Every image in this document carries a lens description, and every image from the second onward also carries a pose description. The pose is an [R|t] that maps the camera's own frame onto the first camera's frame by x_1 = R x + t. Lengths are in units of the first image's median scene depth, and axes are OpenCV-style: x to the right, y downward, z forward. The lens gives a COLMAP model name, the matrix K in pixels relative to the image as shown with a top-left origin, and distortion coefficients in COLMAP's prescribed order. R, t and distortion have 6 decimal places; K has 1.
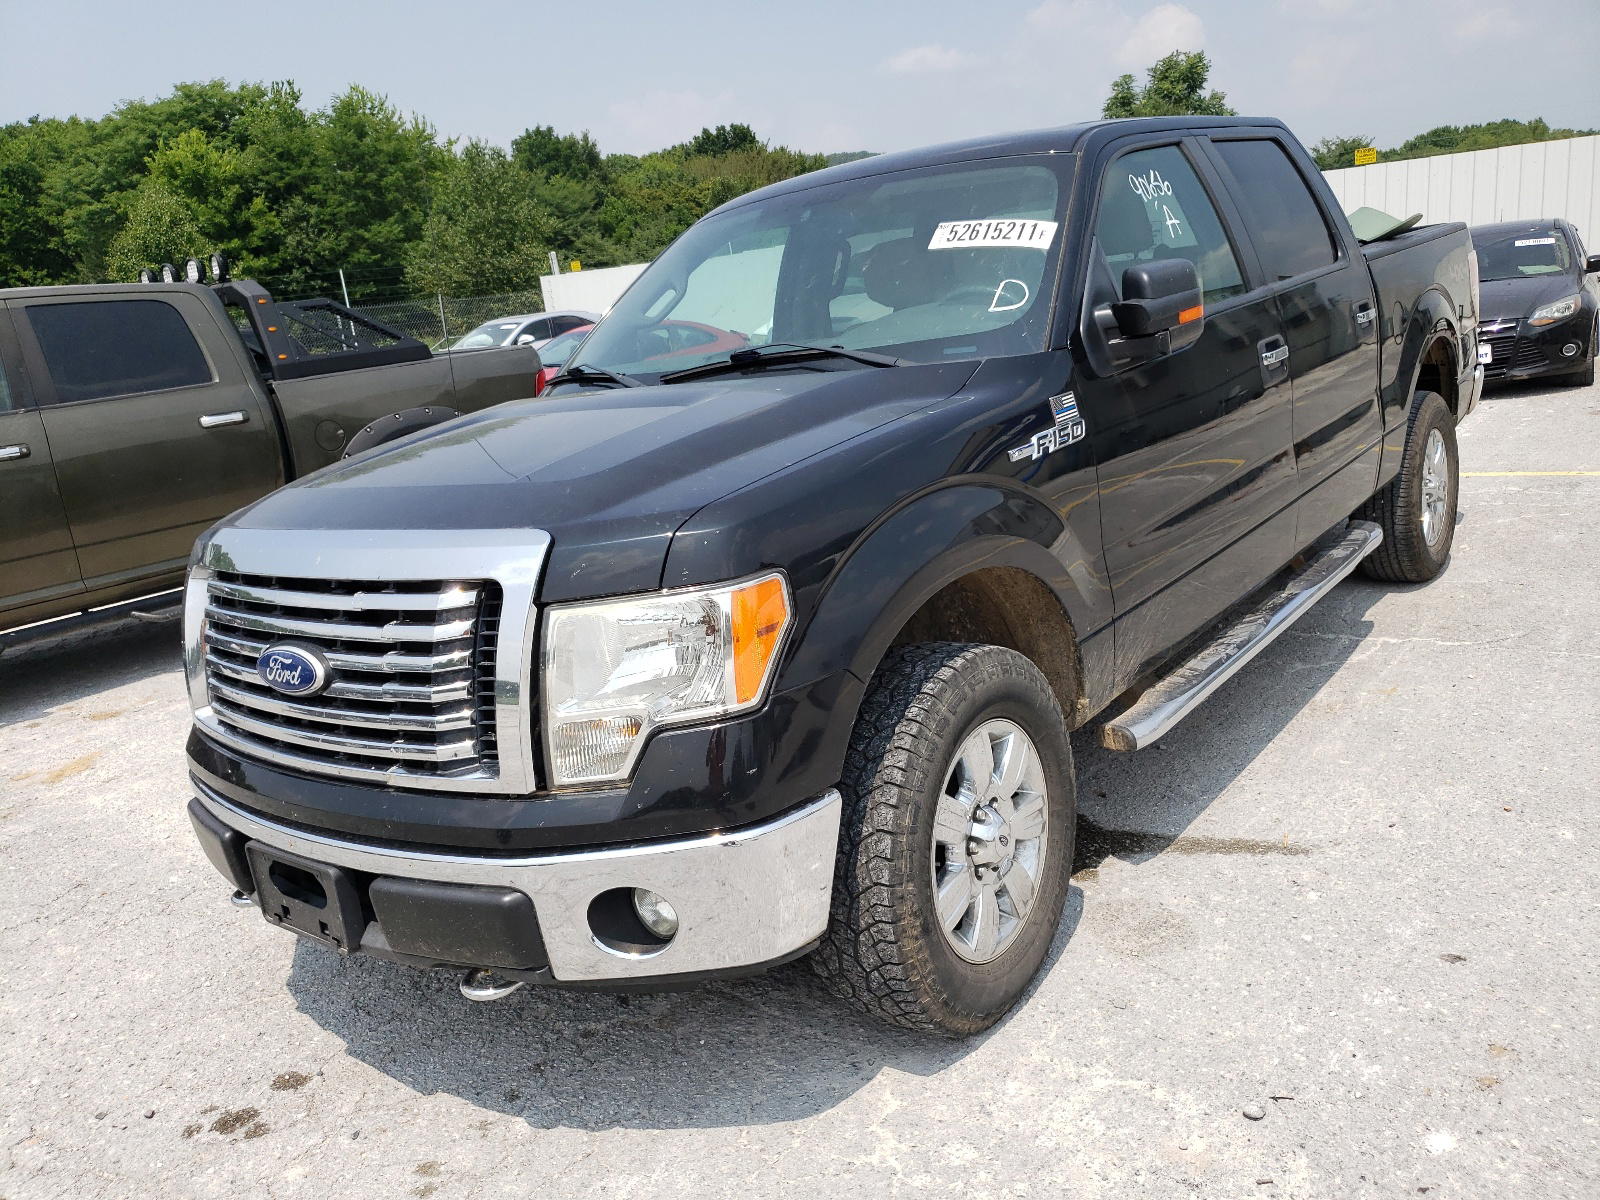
lens RADIAL K [[1252.9, 0, 806.3], [0, 1252.9, 603.8], [0, 0, 1]] dist [0.000561, 0.016021]
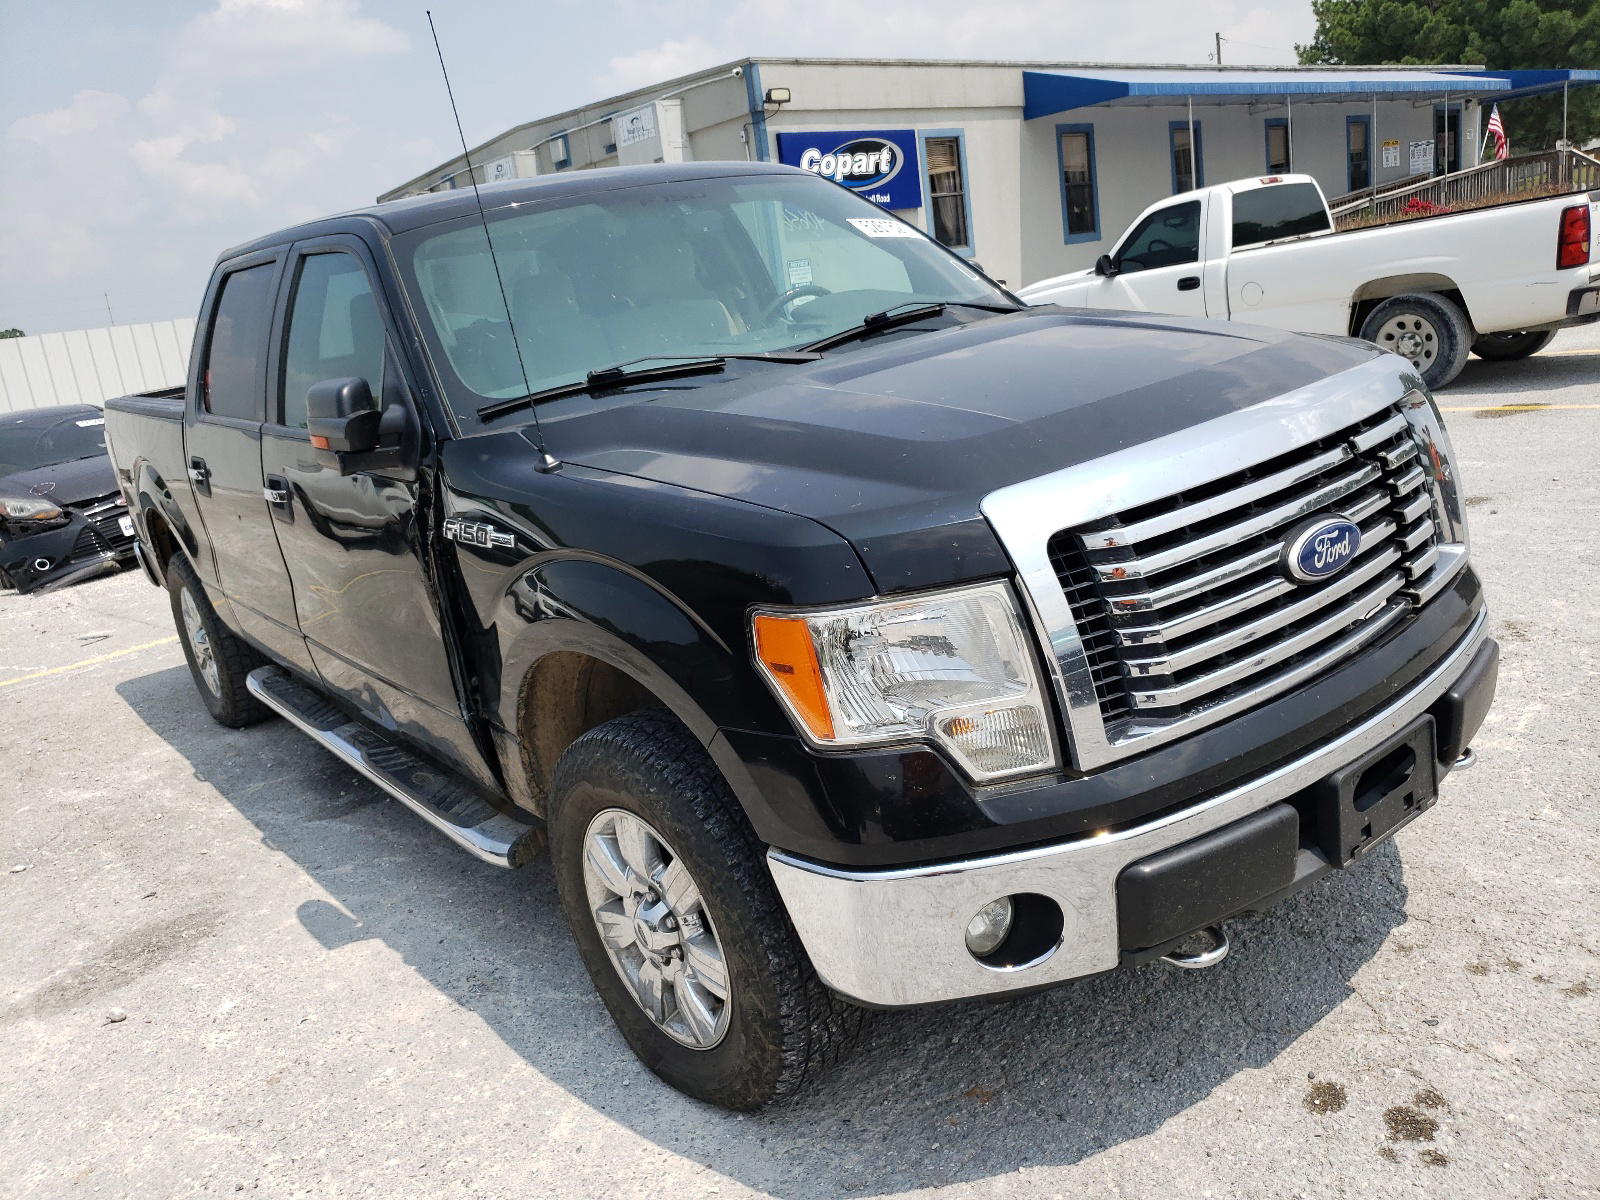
lens RADIAL K [[1252.9, 0, 799.1], [0, 1252.9, 600.0], [0, 0, 1]] dist [0.000561, 0.016021]
pose [[0.262163, -0.179690, 0.948147, -1.280283], [0.360011, 0.929793, 0.076668, -0.109772], [-0.895356, 0.321243, 0.308447, 1.002925]]
